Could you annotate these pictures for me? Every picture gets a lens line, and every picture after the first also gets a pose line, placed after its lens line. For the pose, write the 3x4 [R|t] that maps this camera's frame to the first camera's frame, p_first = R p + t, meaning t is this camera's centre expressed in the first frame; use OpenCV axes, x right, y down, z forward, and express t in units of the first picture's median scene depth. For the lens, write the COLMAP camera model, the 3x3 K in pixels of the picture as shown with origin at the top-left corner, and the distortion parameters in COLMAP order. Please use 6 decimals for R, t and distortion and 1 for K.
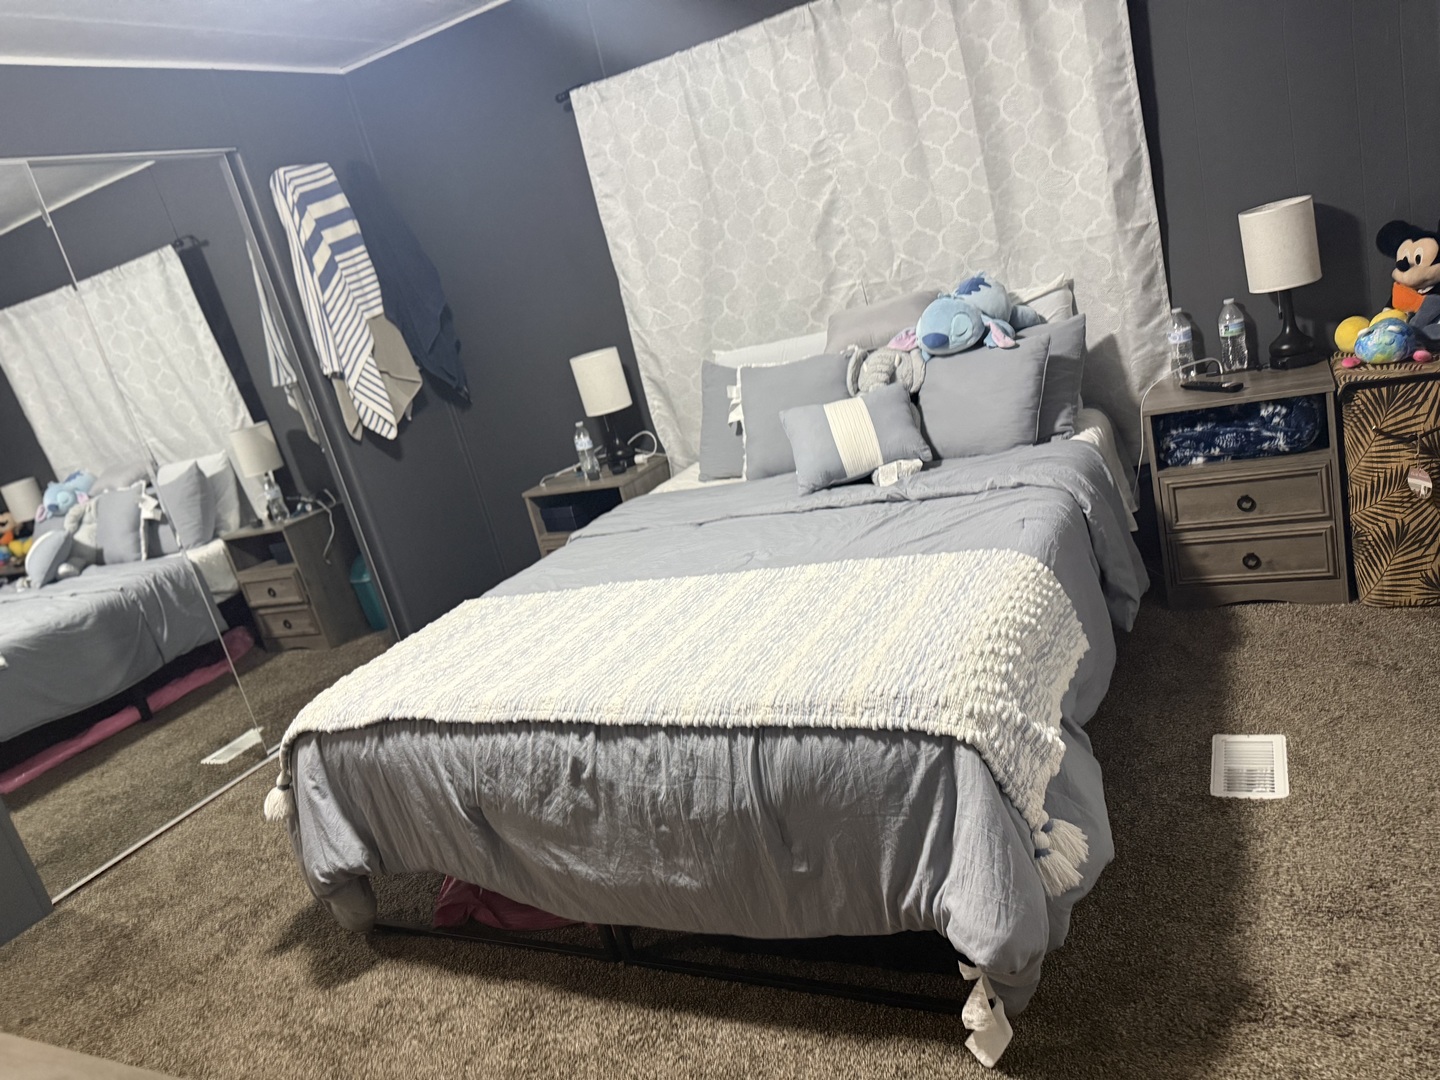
lens RADIAL K [[1022.2, 0, 730.3], [0, 1022.2, 541.2], [0, 0, 1]] dist [0.054632, -0.049514]
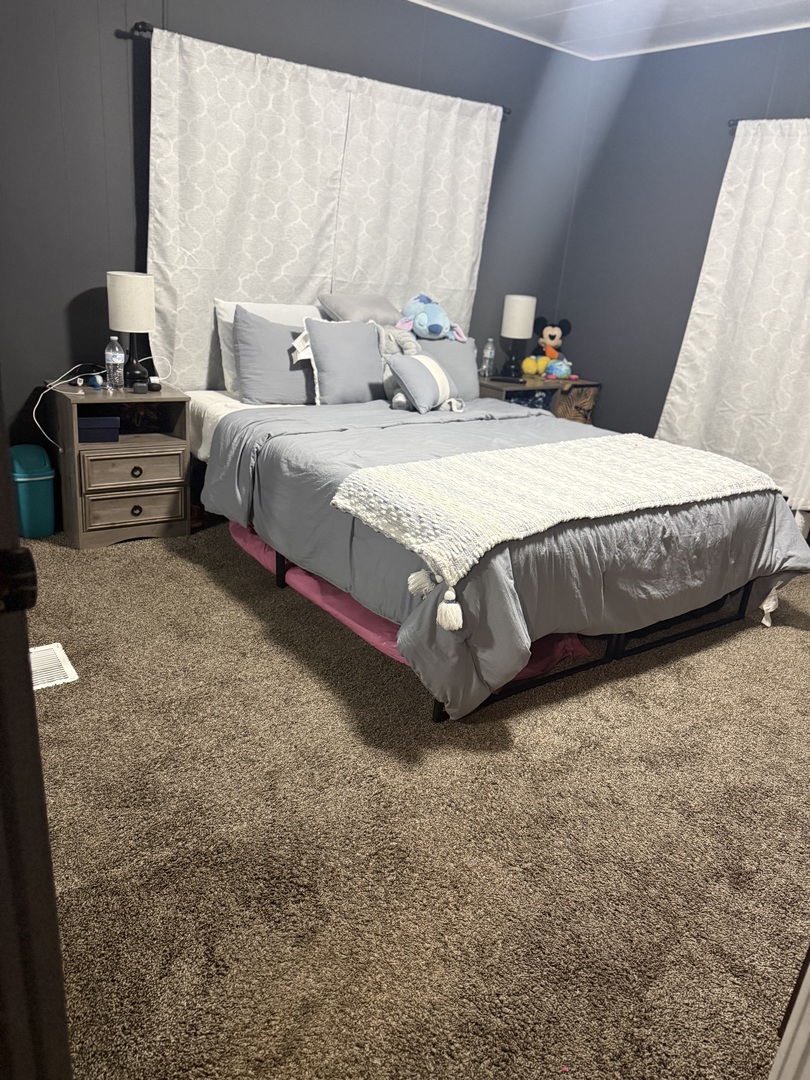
lens RADIAL K [[766.6, 0, 413.8], [0, 766.6, 538.9], [0, 0, 1]] dist [0.054632, -0.049514]
pose [[0.437777, -0.042728, 0.898068, -1.435105], [0.054415, 0.998298, 0.020971, 0.172578], [-0.897435, 0.039688, 0.439357, 0.764261]]
